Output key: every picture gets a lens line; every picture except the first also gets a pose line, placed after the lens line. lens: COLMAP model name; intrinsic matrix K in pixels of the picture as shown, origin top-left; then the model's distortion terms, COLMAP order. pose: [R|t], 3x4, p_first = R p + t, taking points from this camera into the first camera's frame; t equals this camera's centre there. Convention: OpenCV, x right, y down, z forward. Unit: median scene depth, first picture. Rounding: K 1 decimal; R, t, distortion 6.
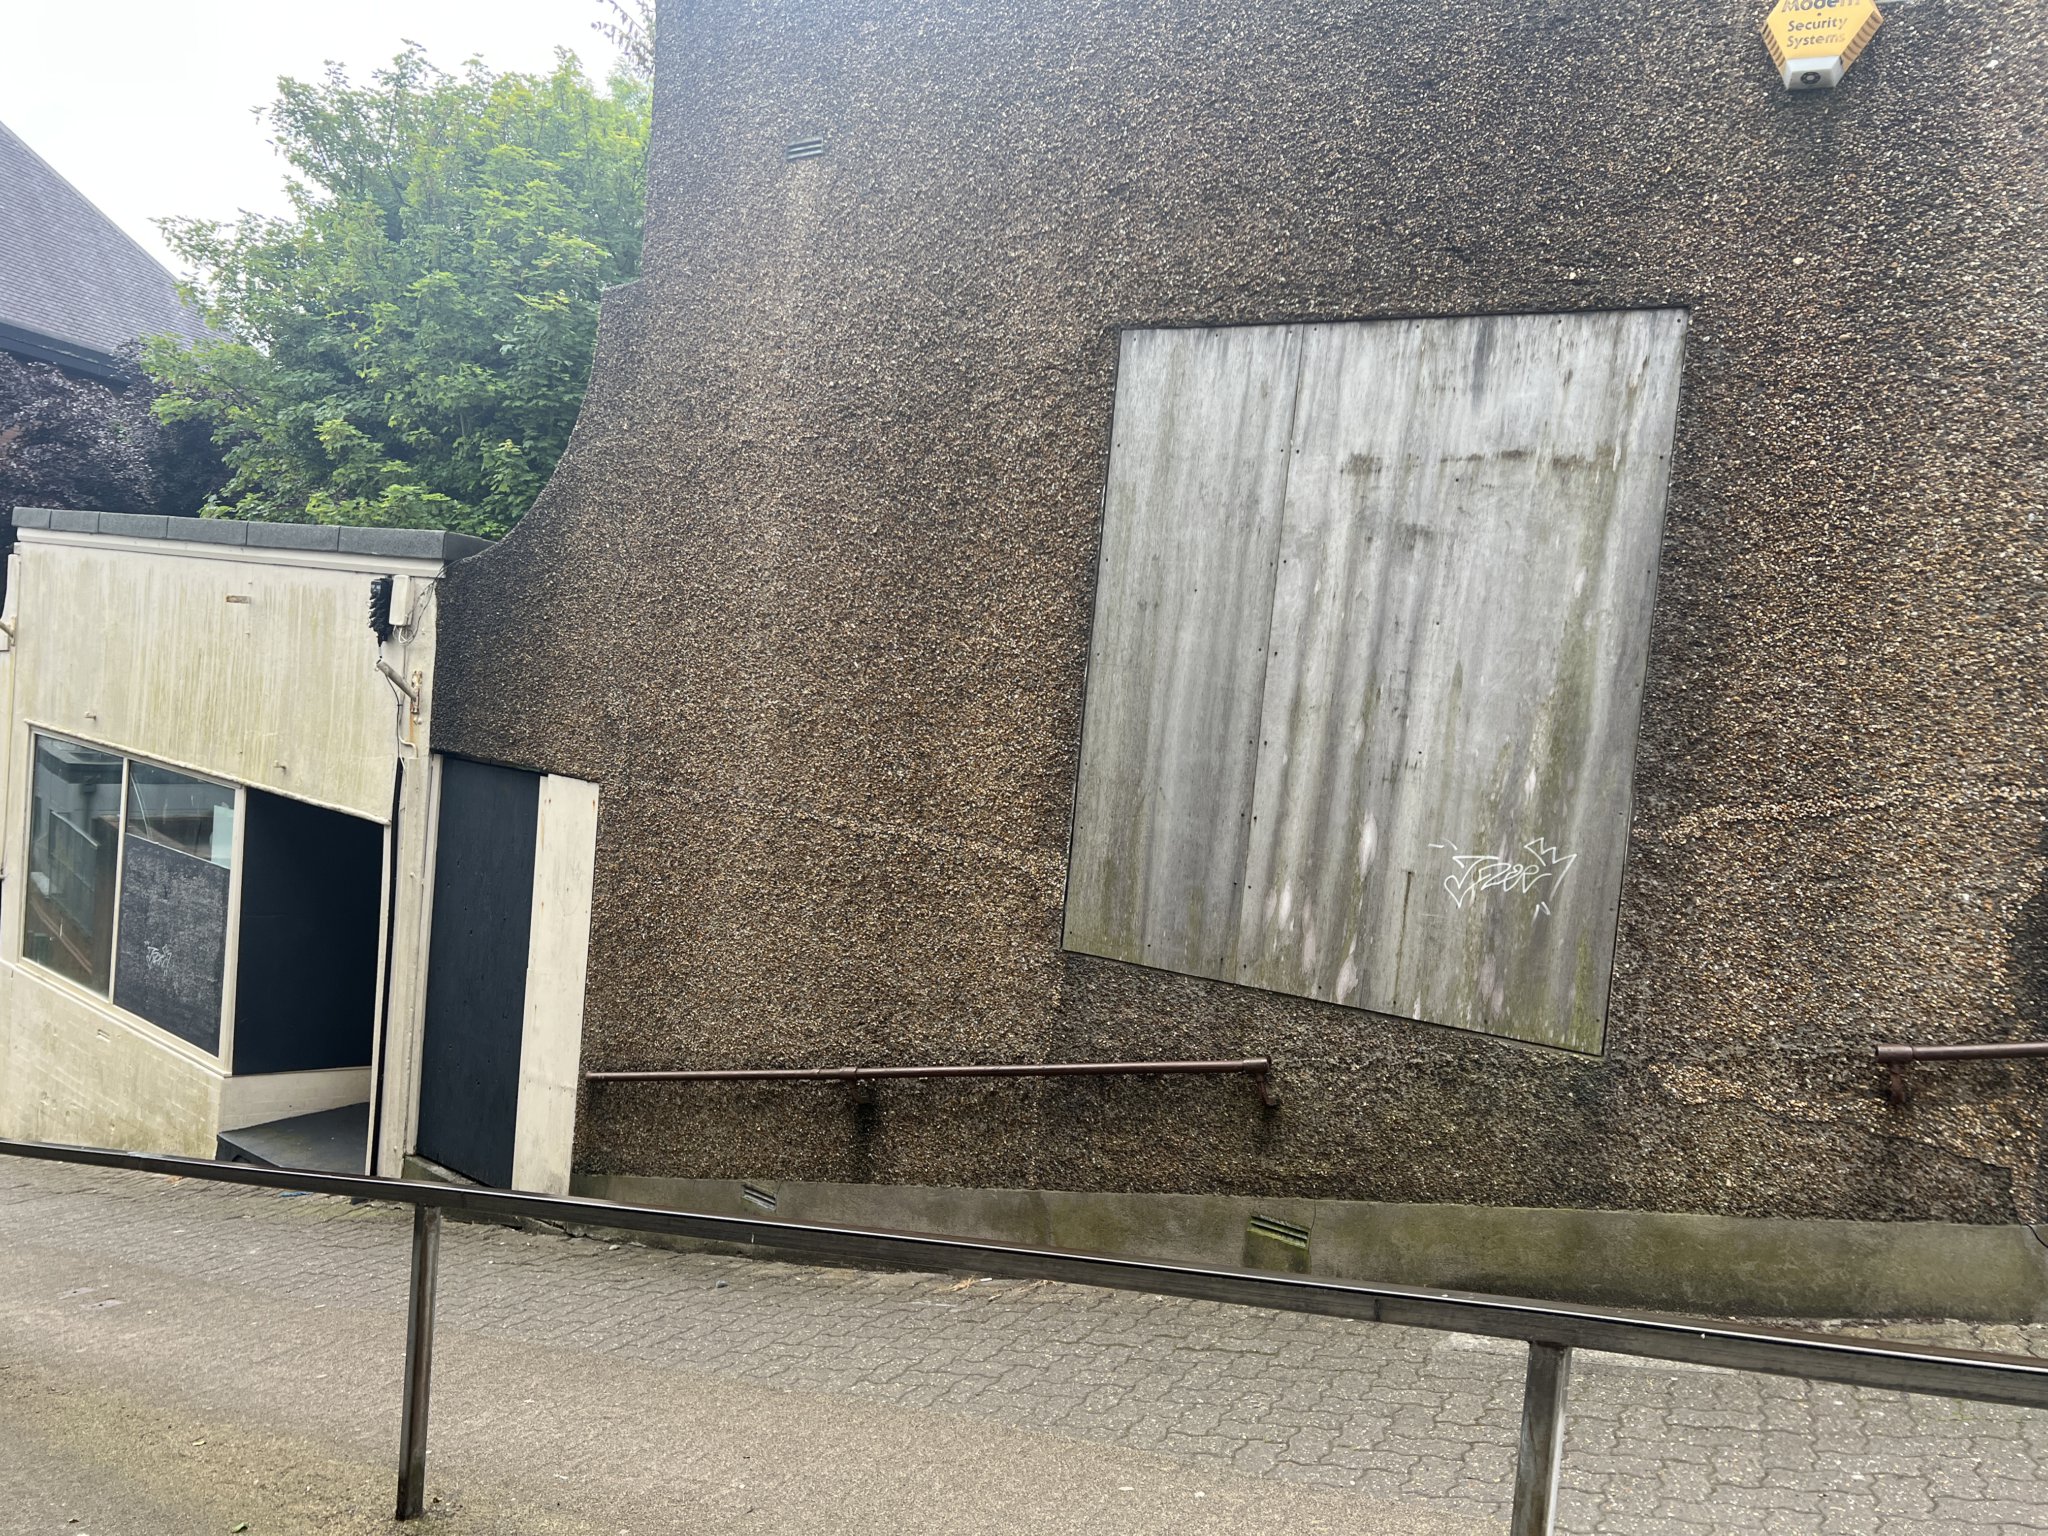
lens RADIAL K [[1519.3, 0, 1024.0], [0, 1519.3, 768.0], [0, 0, 1]] dist [0.076316, -0.090583]
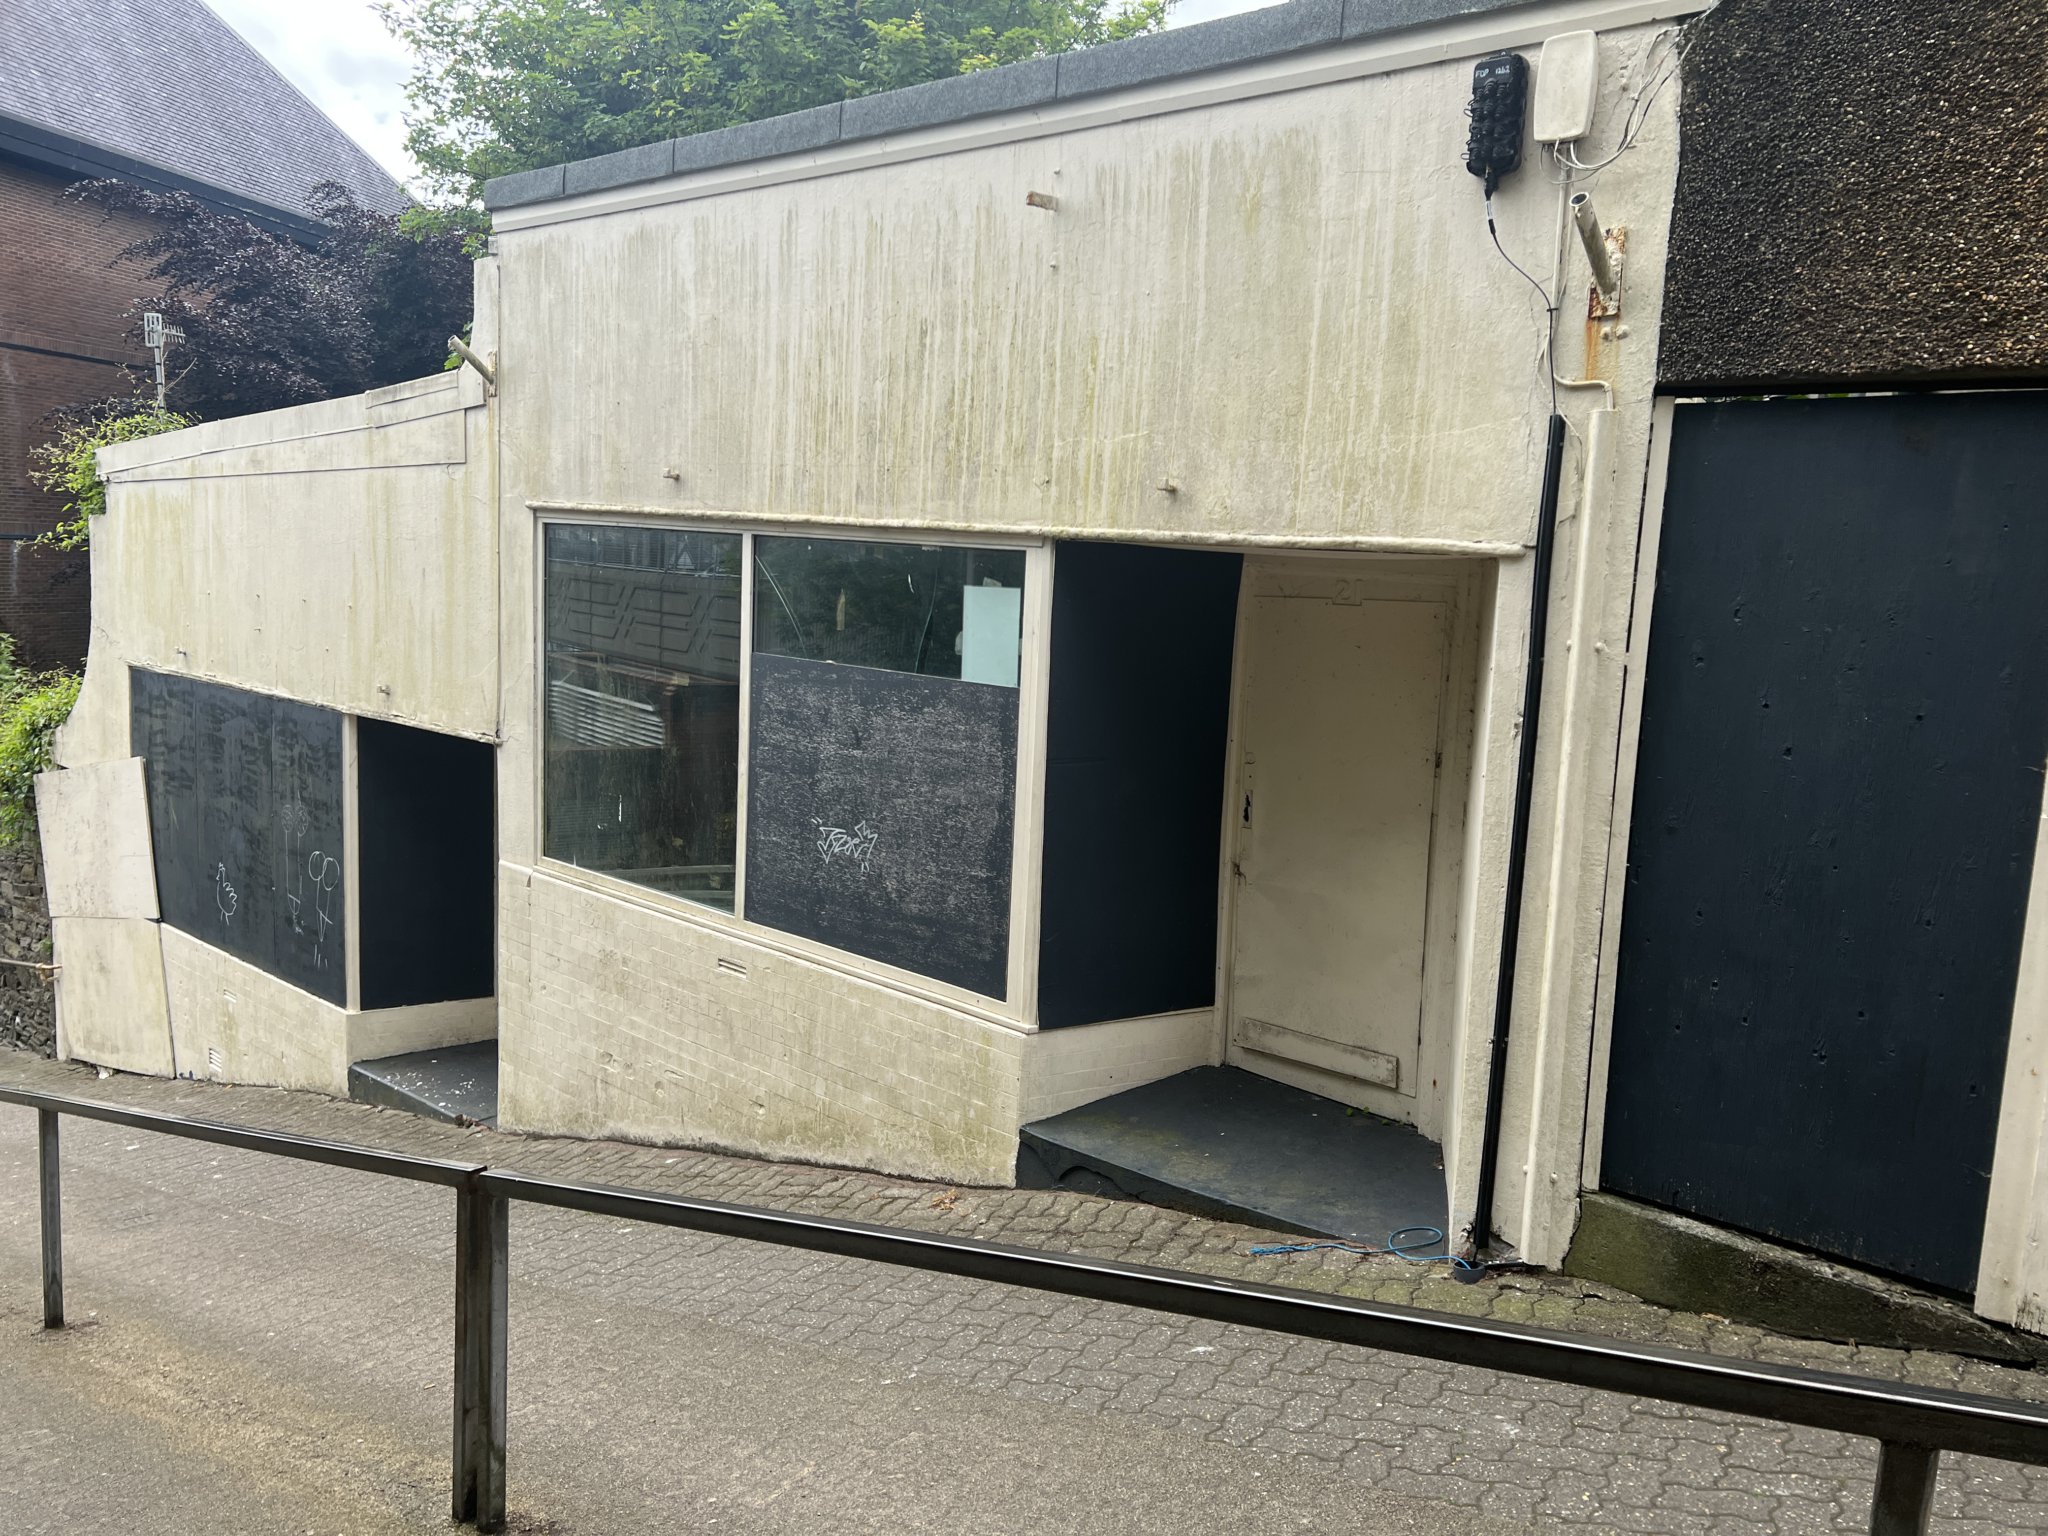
lens RADIAL K [[1519.3, 0, 1024.0], [0, 1519.3, 768.0], [0, 0, 1]] dist [0.076316, -0.090583]
pose [[0.997118, -0.038978, -0.065085, -0.460988], [0.043365, 0.996782, 0.067414, 0.055480], [0.062248, -0.070042, 0.995600, 0.403767]]
